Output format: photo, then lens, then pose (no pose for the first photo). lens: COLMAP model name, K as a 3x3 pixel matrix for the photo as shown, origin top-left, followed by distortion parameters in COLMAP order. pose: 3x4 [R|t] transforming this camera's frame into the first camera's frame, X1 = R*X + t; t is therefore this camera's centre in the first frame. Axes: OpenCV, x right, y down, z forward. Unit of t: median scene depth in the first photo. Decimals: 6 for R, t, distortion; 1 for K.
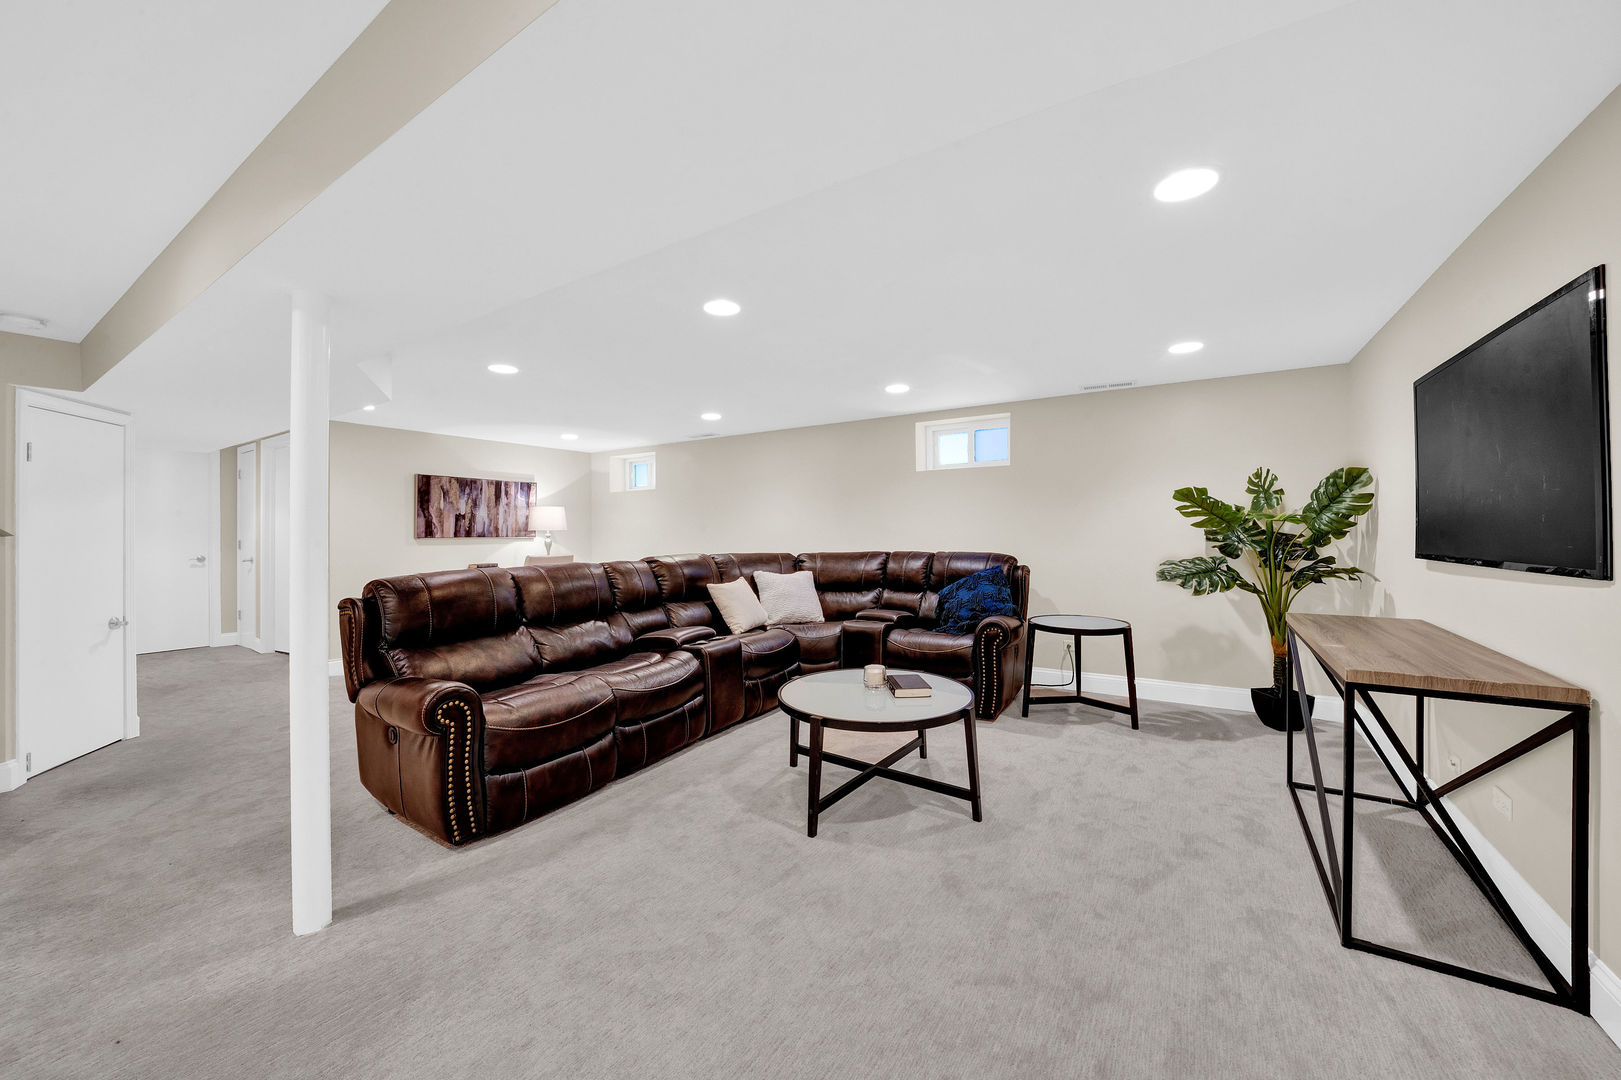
lens RADIAL K [[601.4, 0, 826.2], [0, 601.4, 539.0], [0, 0, 1]] dist [-0.023324, 0.003328]
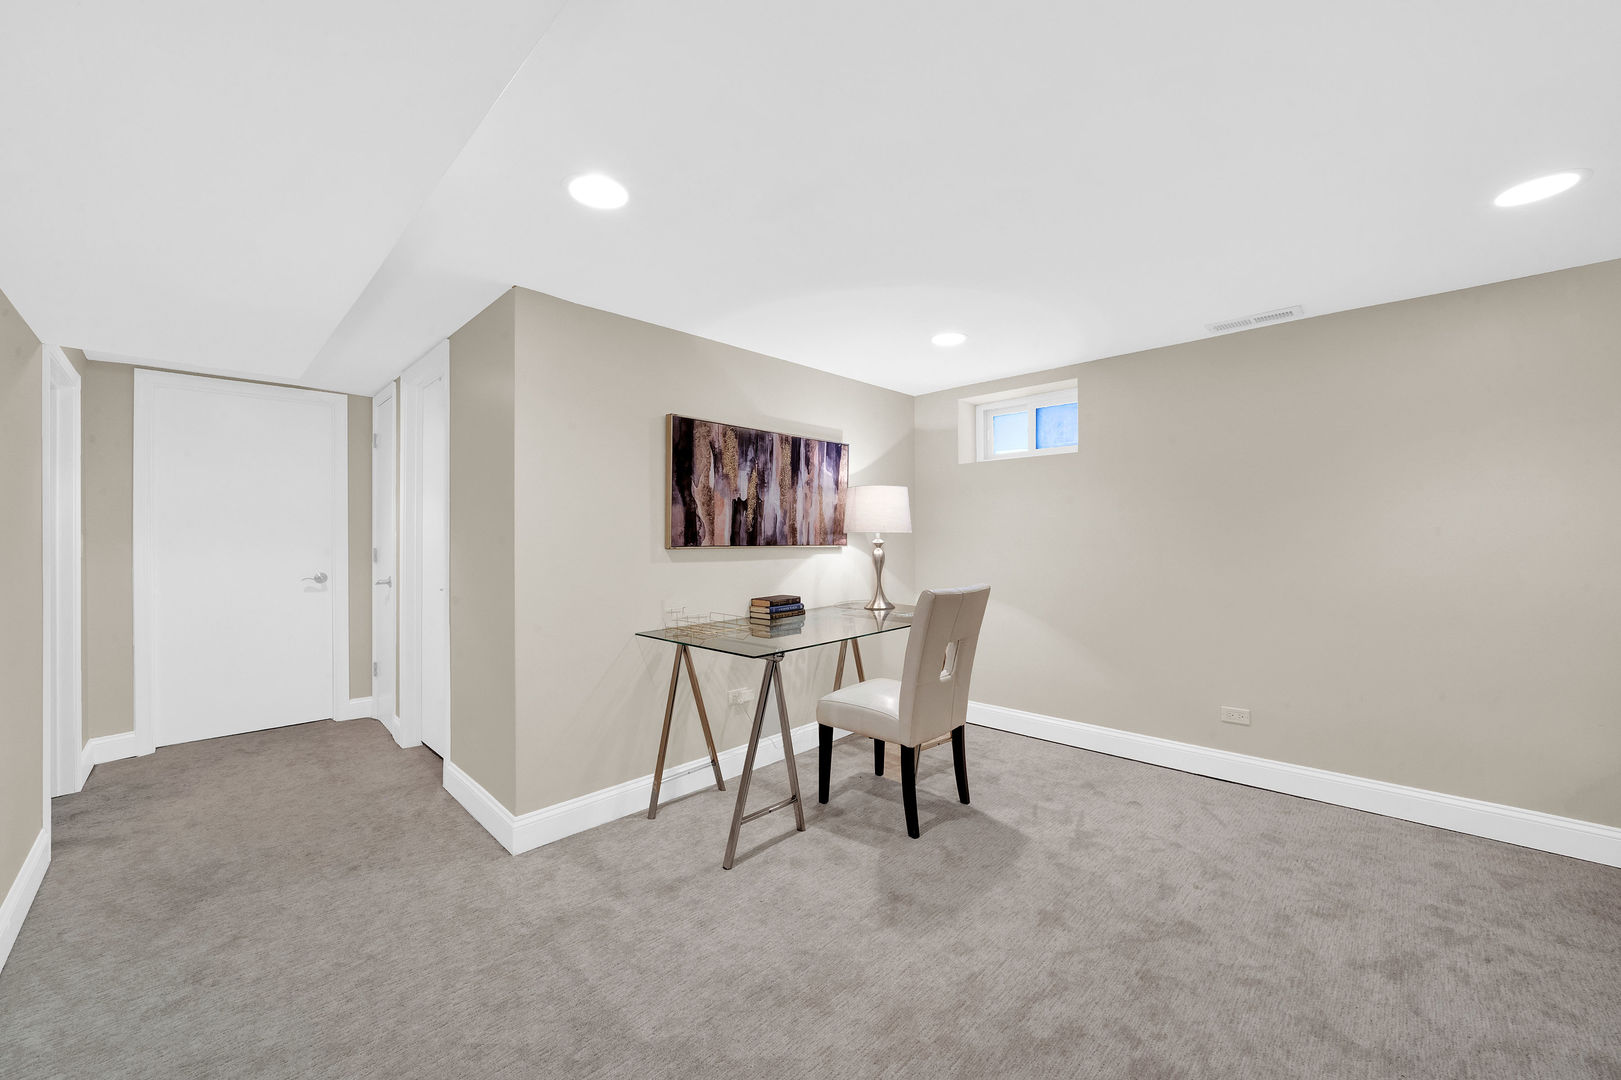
lens RADIAL K [[601.4, 0, 826.2], [0, 601.4, 539.0], [0, 0, 1]] dist [-0.023324, 0.003328]
pose [[0.980536, 0.003898, -0.196302, -0.425593], [-0.004997, 0.999974, -0.005104, -0.006088], [0.196277, 0.005986, 0.980530, 0.497753]]
